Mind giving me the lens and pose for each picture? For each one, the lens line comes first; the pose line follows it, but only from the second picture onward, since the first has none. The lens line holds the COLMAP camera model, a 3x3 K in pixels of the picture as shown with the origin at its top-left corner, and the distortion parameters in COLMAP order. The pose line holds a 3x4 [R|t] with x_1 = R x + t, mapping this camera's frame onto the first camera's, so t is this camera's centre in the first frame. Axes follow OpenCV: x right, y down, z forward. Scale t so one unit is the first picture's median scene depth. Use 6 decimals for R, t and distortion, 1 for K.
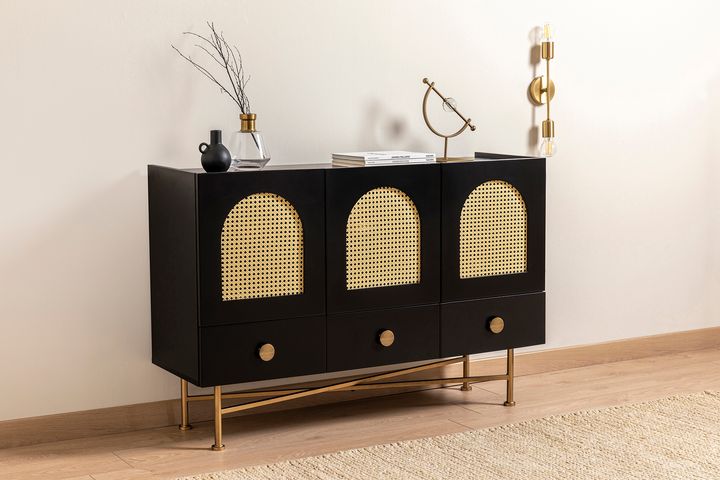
lens RADIAL K [[1581.1, 0, 360.0], [0, 1581.1, 240.0], [0, 0, 1]] dist [-0.000981, -0.380625]
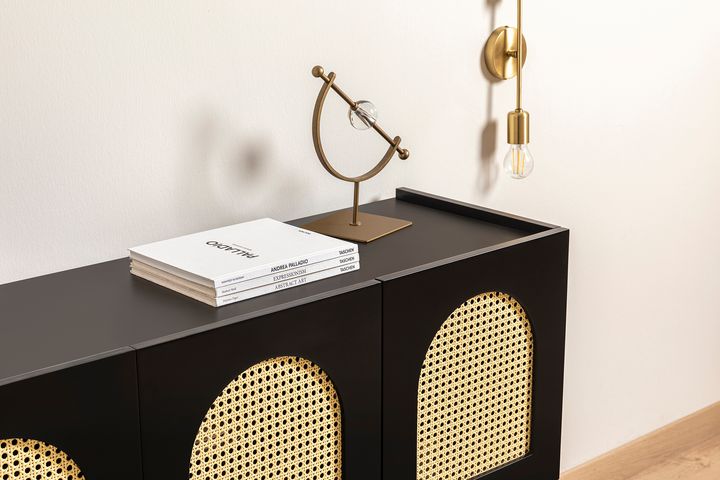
lens RADIAL K [[1434.9, 0, 360.0], [0, 1434.9, 240.0], [0, 0, 1]] dist [-0.336881, 2.128973]
pose [[0.976364, -0.055077, 0.208997, -0.038491], [0.018945, 0.985072, 0.171095, -0.126451], [-0.215300, -0.163092, 0.962833, 0.593078]]
